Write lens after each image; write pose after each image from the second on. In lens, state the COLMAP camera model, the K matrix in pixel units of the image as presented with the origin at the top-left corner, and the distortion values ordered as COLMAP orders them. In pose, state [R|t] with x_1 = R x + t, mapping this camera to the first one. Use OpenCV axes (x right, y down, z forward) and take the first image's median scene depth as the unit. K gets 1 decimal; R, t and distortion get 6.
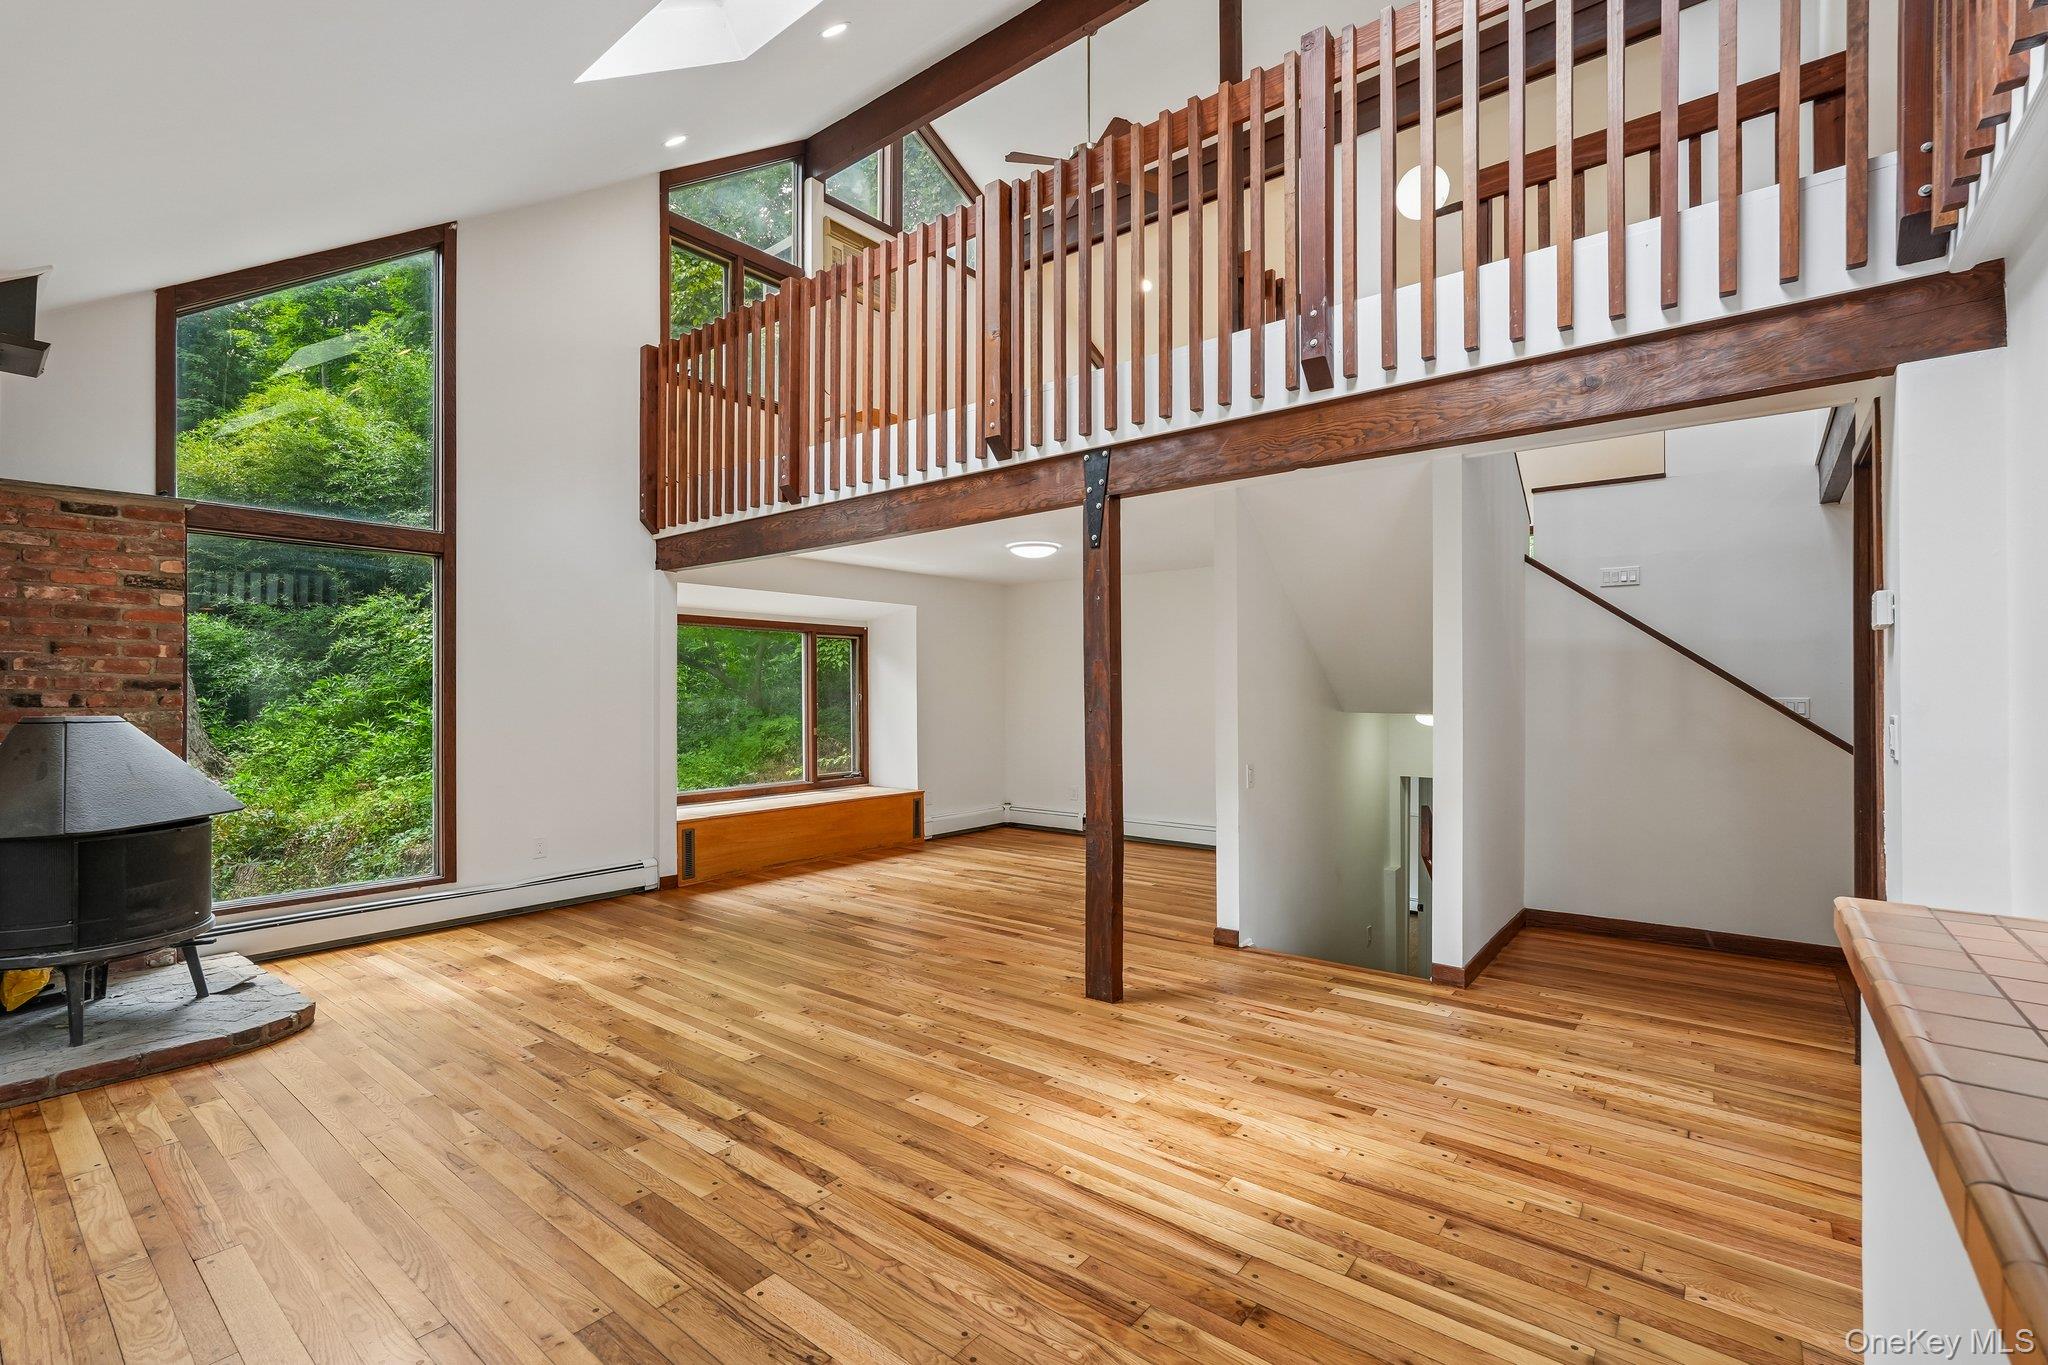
lens RADIAL K [[909.3, 0, 1020.6], [0, 909.3, 690.6], [0, 0, 1]] dist [-0.017805, -0.000156]
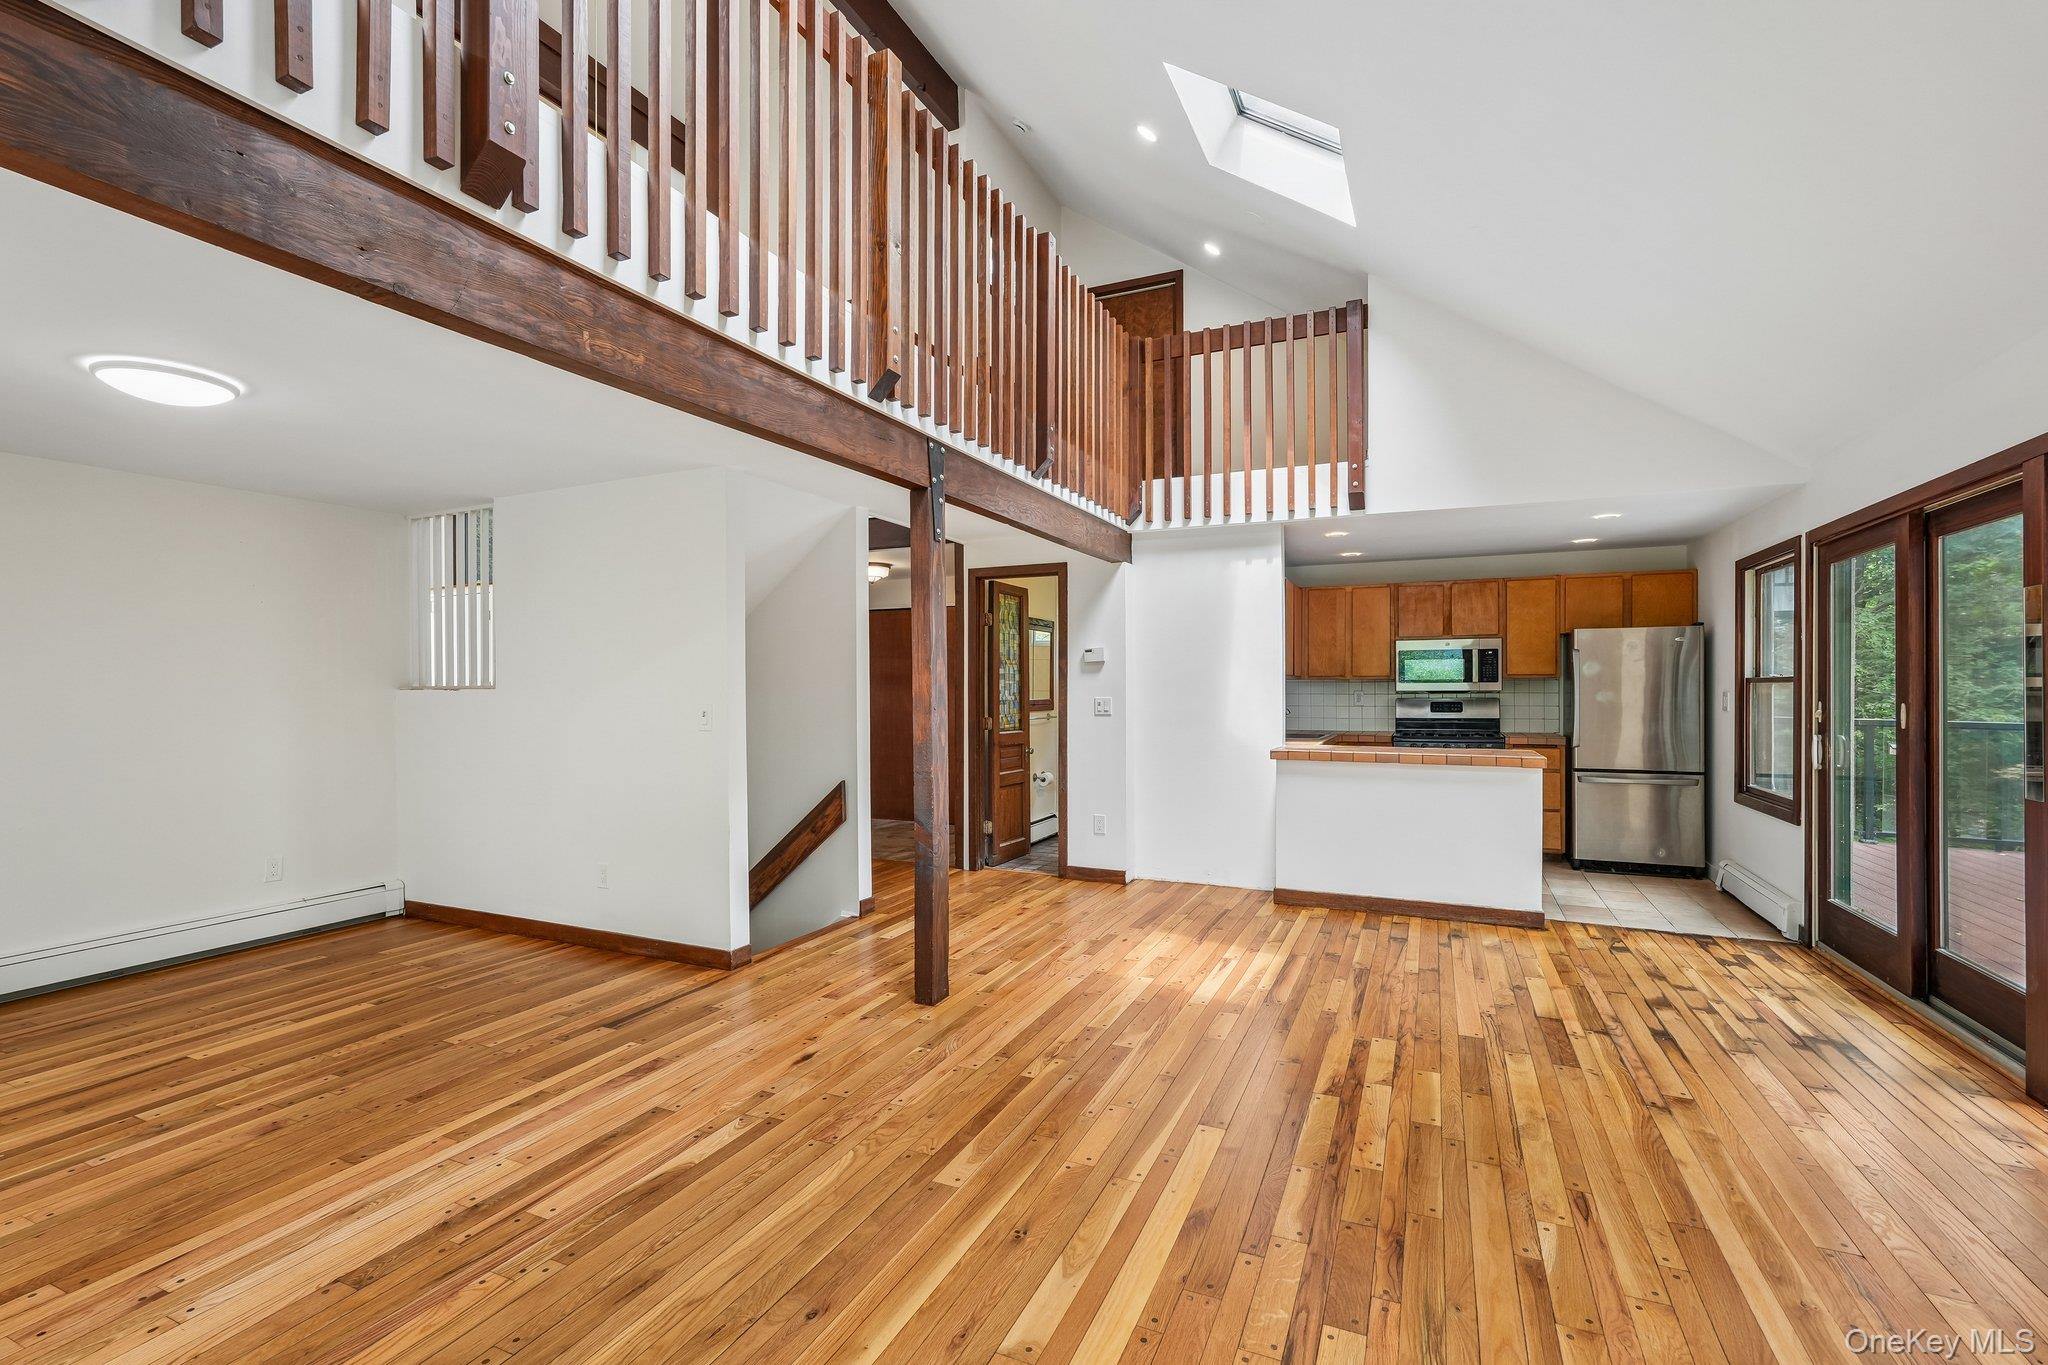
lens RADIAL K [[909.3, 0, 1020.6], [0, 909.3, 686.2], [0, 0, 1]] dist [-0.017805, -0.000156]
pose [[-0.246257, 0.004079, 0.969196, -1.218151], [0.004082, 0.999987, -0.003171, 0.003174], [-0.969196, 0.003175, -0.246270, 1.578272]]
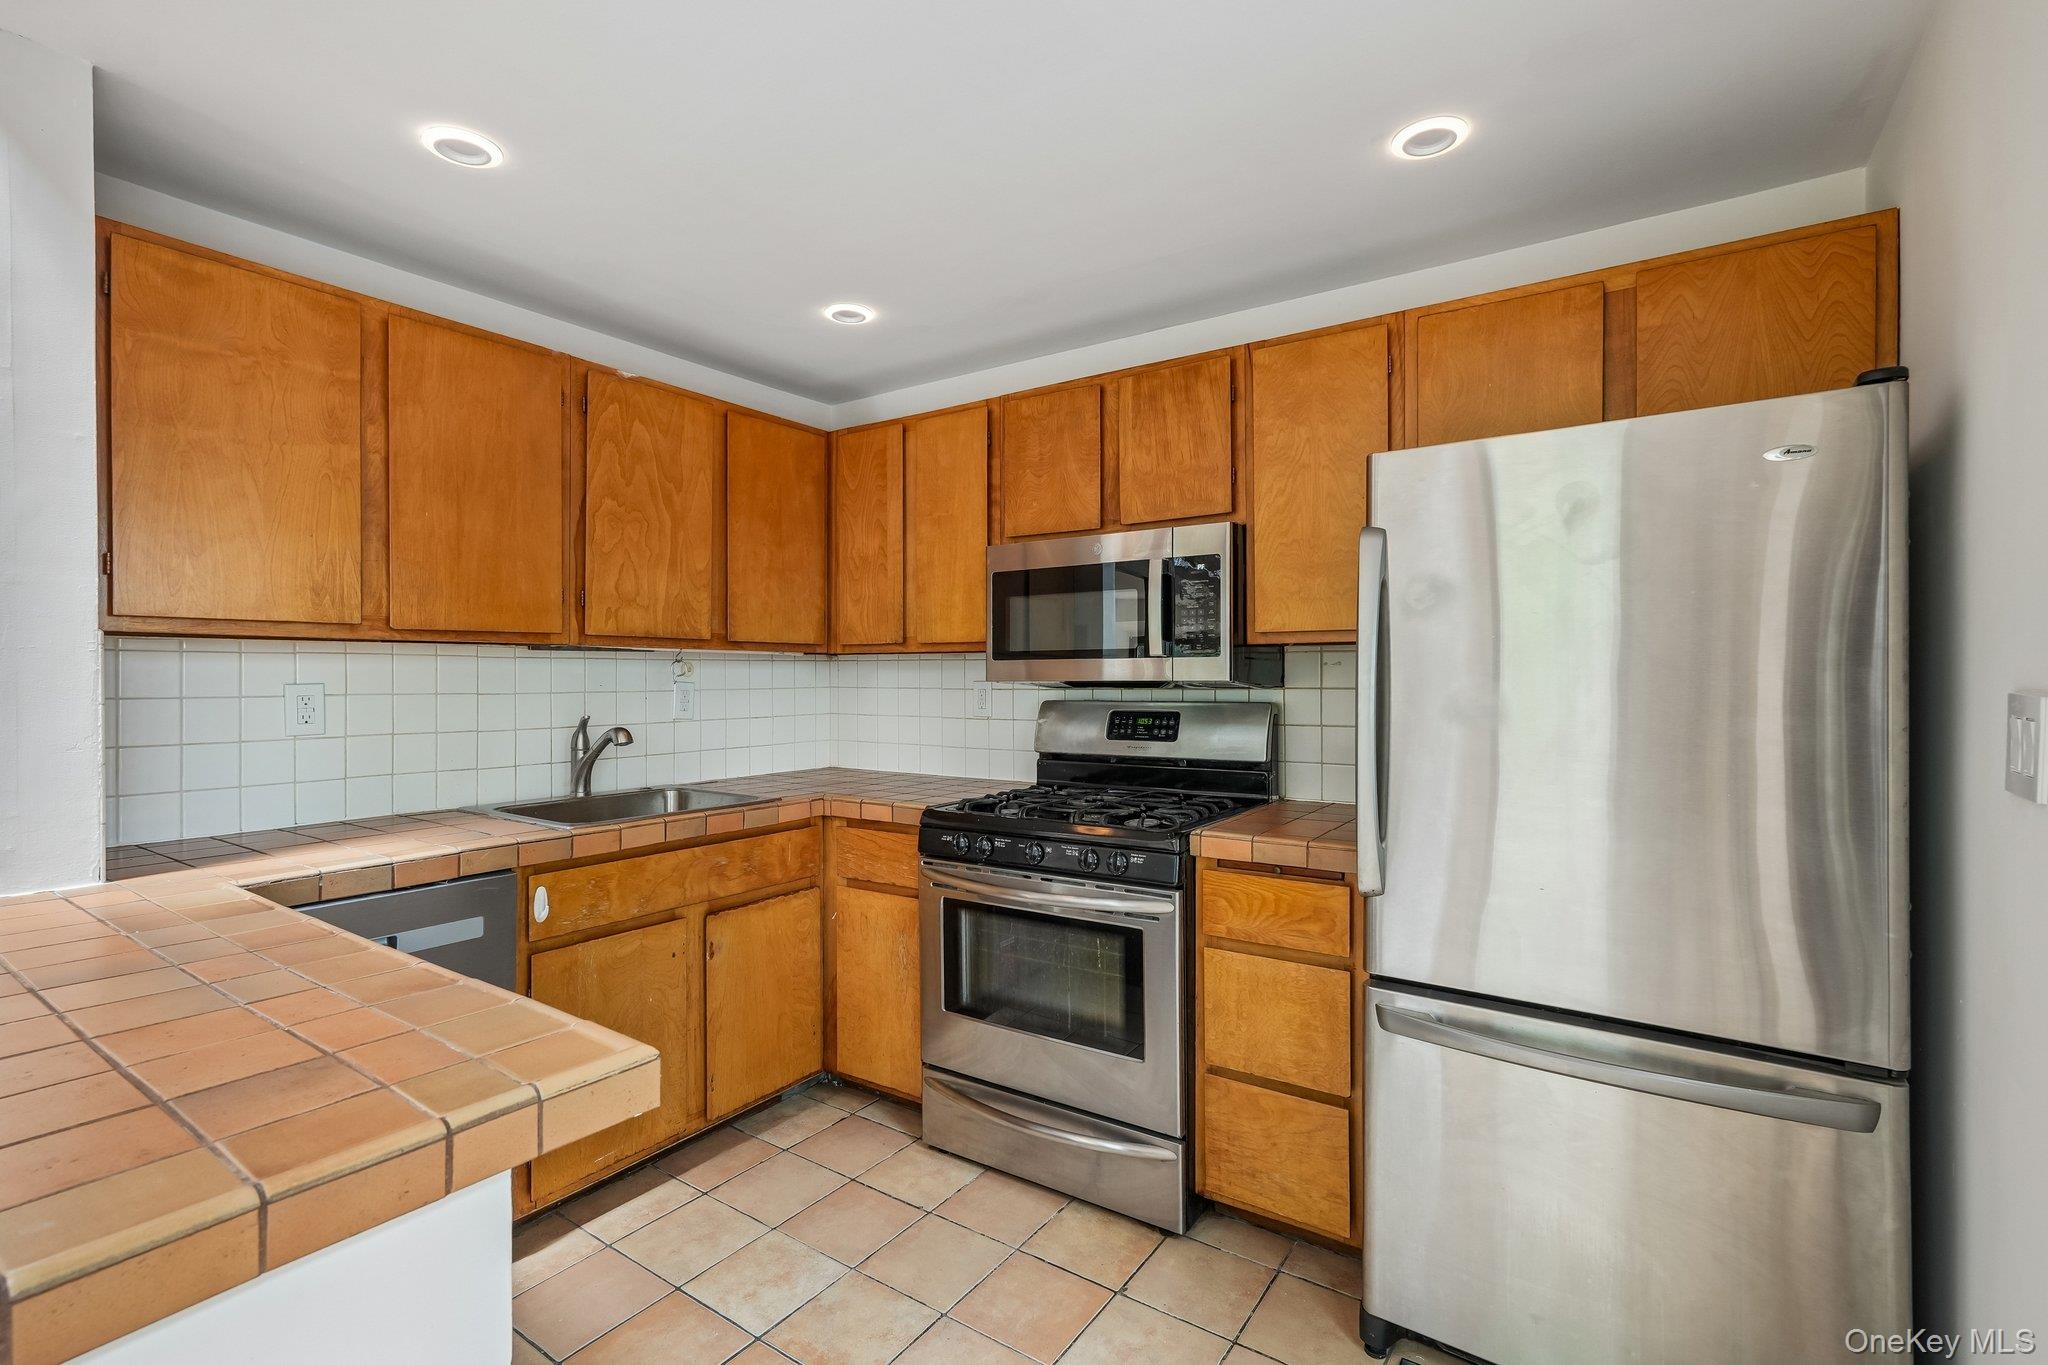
lens RADIAL K [[909.3, 0, 1027.1], [0, 909.3, 679.2], [0, 0, 1]] dist [-0.017805, -0.000156]
pose [[-0.074312, -0.001401, 0.997234, -0.742452], [-0.000047, 0.999999, 0.001401, 0.005461], [-0.997235, 0.000057, -0.074312, 0.965118]]
